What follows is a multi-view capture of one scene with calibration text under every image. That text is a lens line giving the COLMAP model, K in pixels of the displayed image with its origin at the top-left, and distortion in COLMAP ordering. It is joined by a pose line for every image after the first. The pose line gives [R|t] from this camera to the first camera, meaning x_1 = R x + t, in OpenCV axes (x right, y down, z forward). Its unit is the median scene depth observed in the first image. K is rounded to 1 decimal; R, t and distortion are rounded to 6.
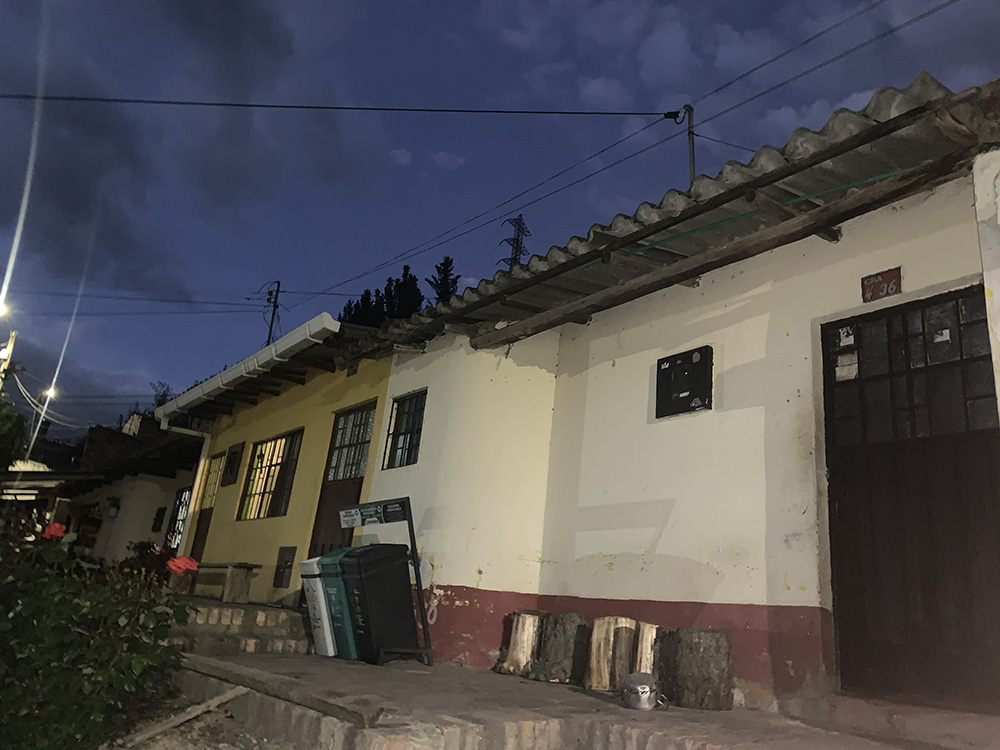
lens RADIAL K [[724.3, 0, 513.7], [0, 724.3, 399.6], [0, 0, 1]] dist [0.099532, -0.203571]
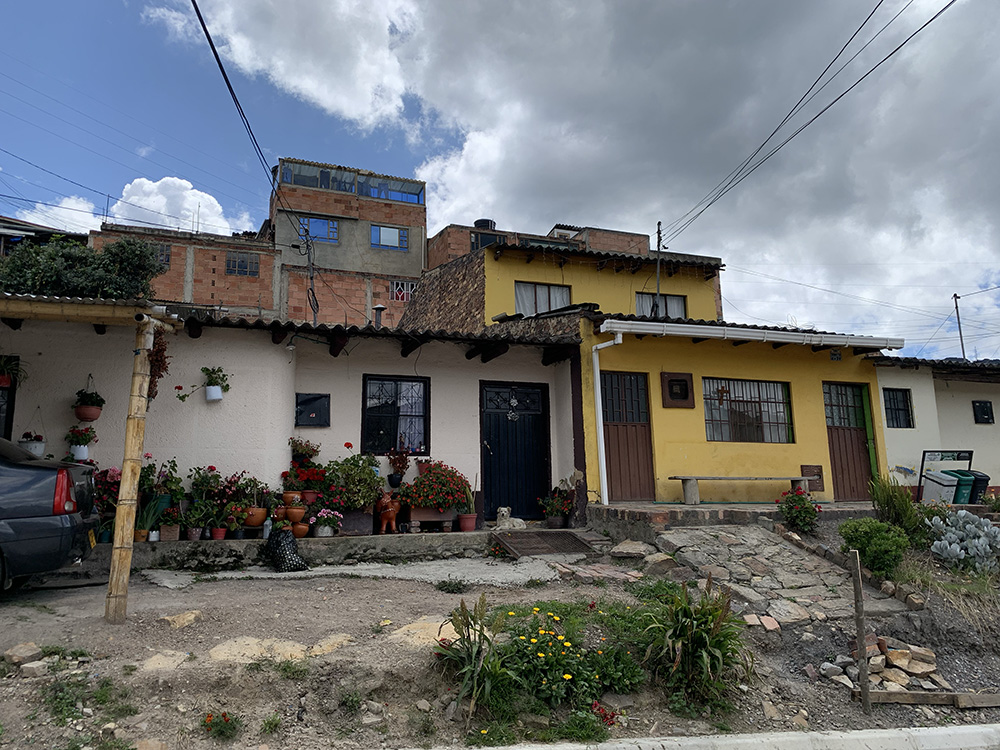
lens RADIAL K [[746.8, 0, 500.4], [0, 746.8, 372.4], [0, 0, 1]] dist [0.011418, -0.010228]
pose [[0.361341, 0.096757, 0.927400, -2.899163], [-0.214984, 0.976450, -0.018111, 0.258234], [-0.907312, -0.192832, 0.373633, 1.526300]]
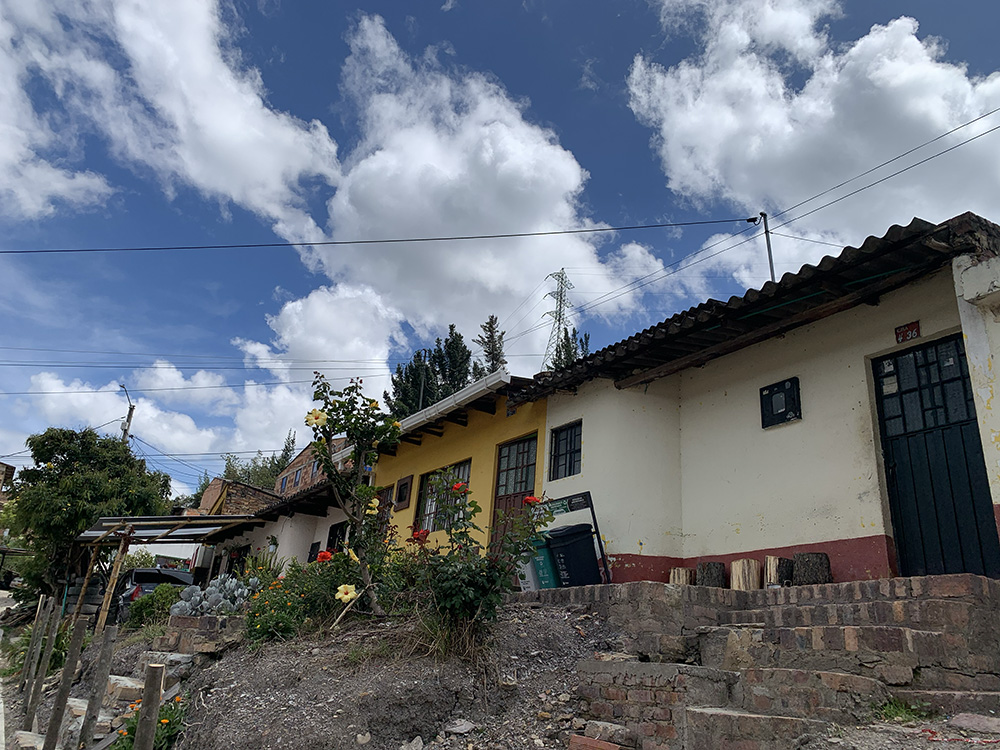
lens RADIAL K [[759.6, 0, 492.9], [0, 759.6, 379.1], [0, 0, 1]] dist [0.007821, -0.004101]
pose [[0.995473, -0.046469, -0.082915, -0.202726], [0.037513, 0.993606, -0.106486, 0.067143], [0.087333, 0.102894, 0.990851, -0.546867]]
